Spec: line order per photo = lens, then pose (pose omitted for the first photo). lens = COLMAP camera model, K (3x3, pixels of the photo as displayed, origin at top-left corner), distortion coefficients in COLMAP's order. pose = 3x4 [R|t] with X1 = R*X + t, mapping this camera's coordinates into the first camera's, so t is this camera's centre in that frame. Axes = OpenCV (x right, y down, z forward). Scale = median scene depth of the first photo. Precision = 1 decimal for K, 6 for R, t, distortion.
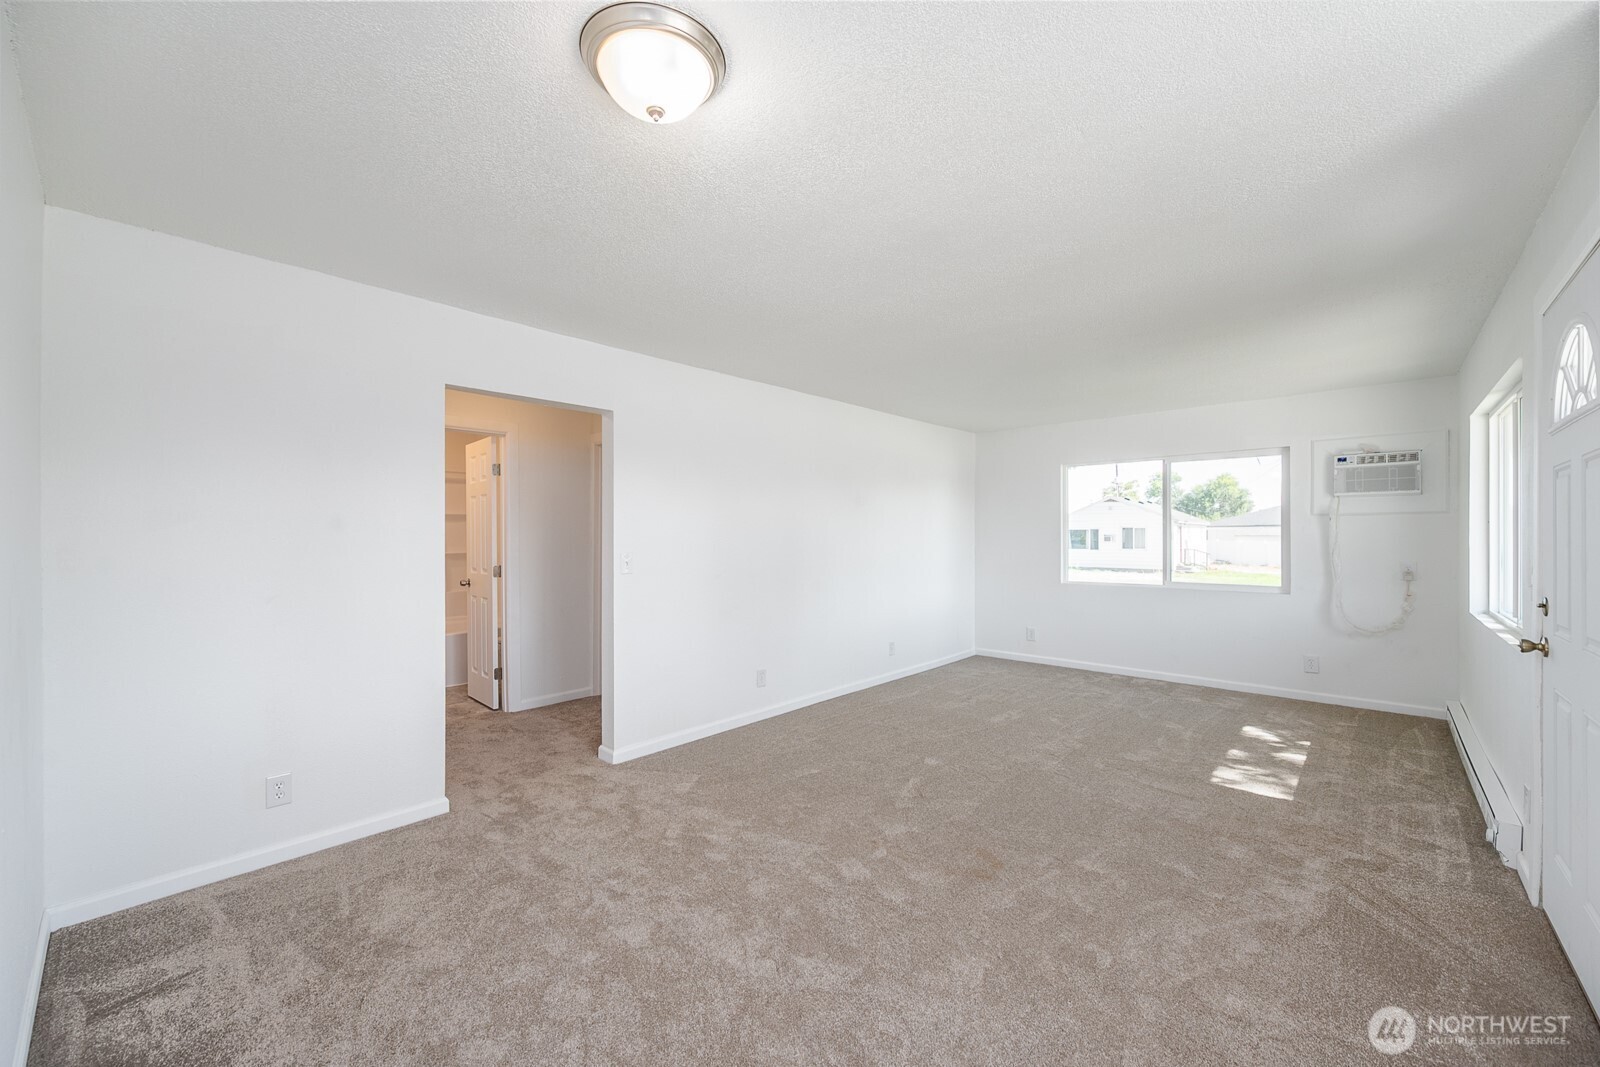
lens RADIAL K [[644.8, 0, 799.0], [0, 644.8, 539.8], [0, 0, 1]] dist [0.001841, -0.000001]
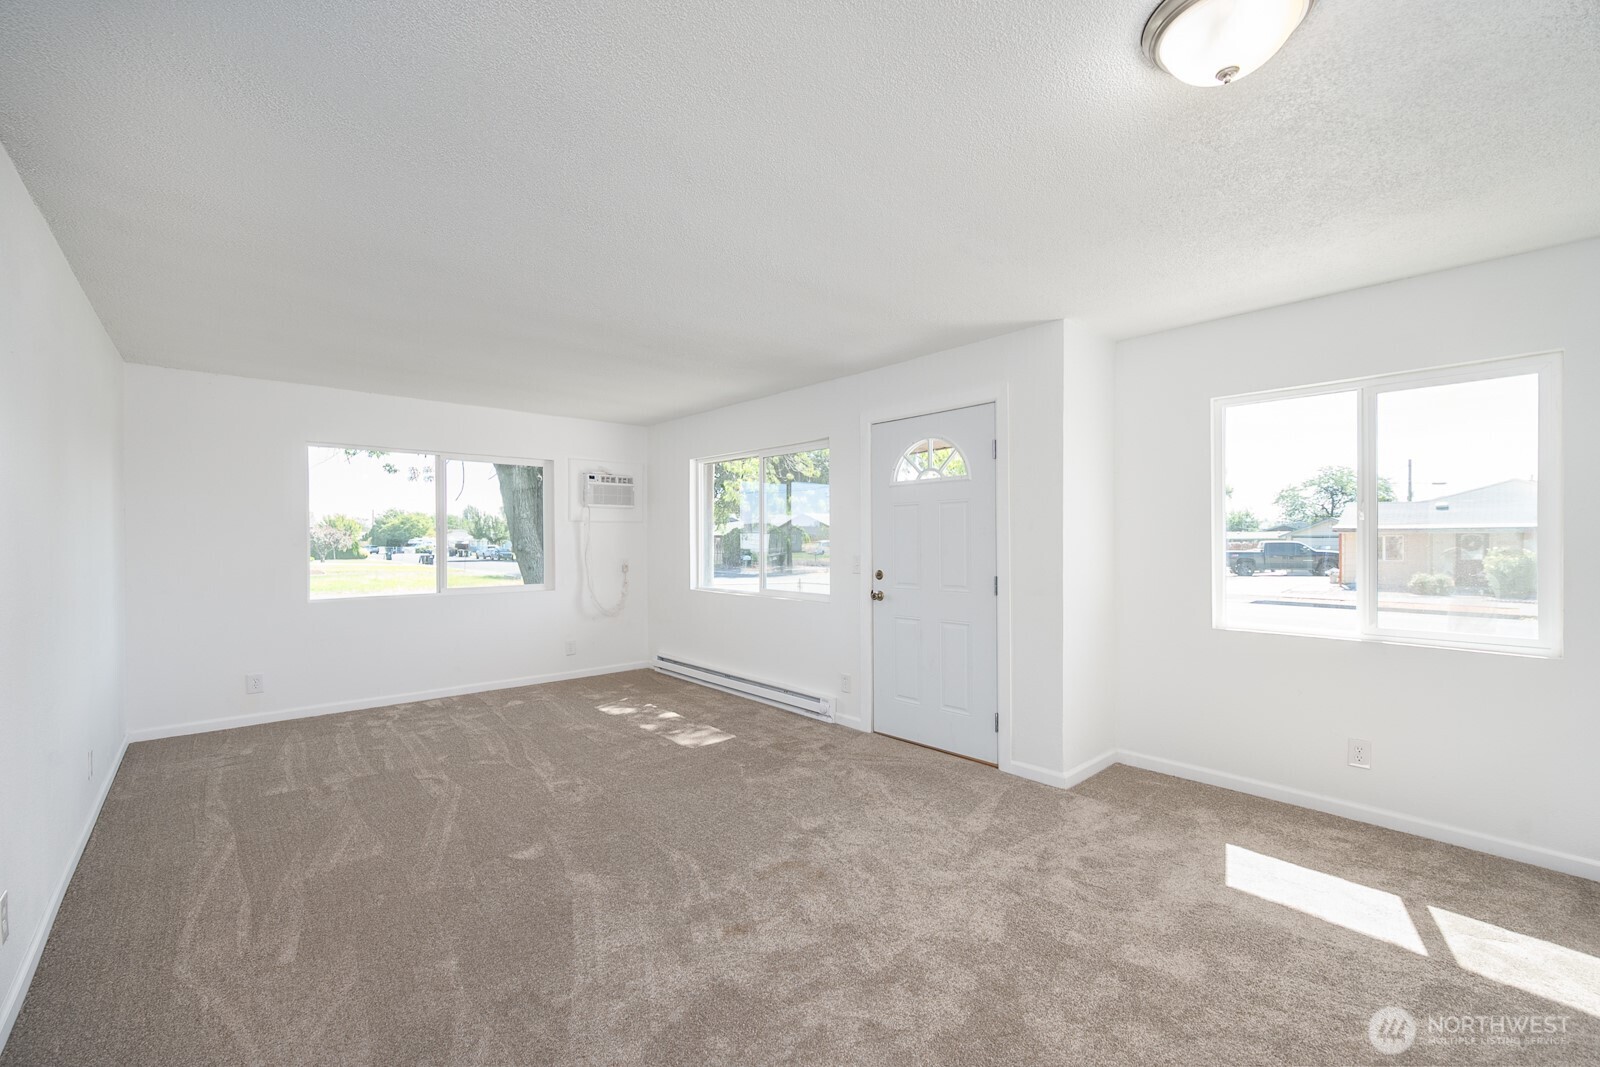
lens RADIAL K [[672.6, 0, 801.4], [0, 672.6, 534.2], [0, 0, 1]] dist [-0.001107, -0.000555]
pose [[0.080761, 0.004657, 0.996723, -0.430166], [0.009782, 0.999937, -0.005465, -0.004593], [-0.996685, 0.010191, 0.080711, 0.522276]]
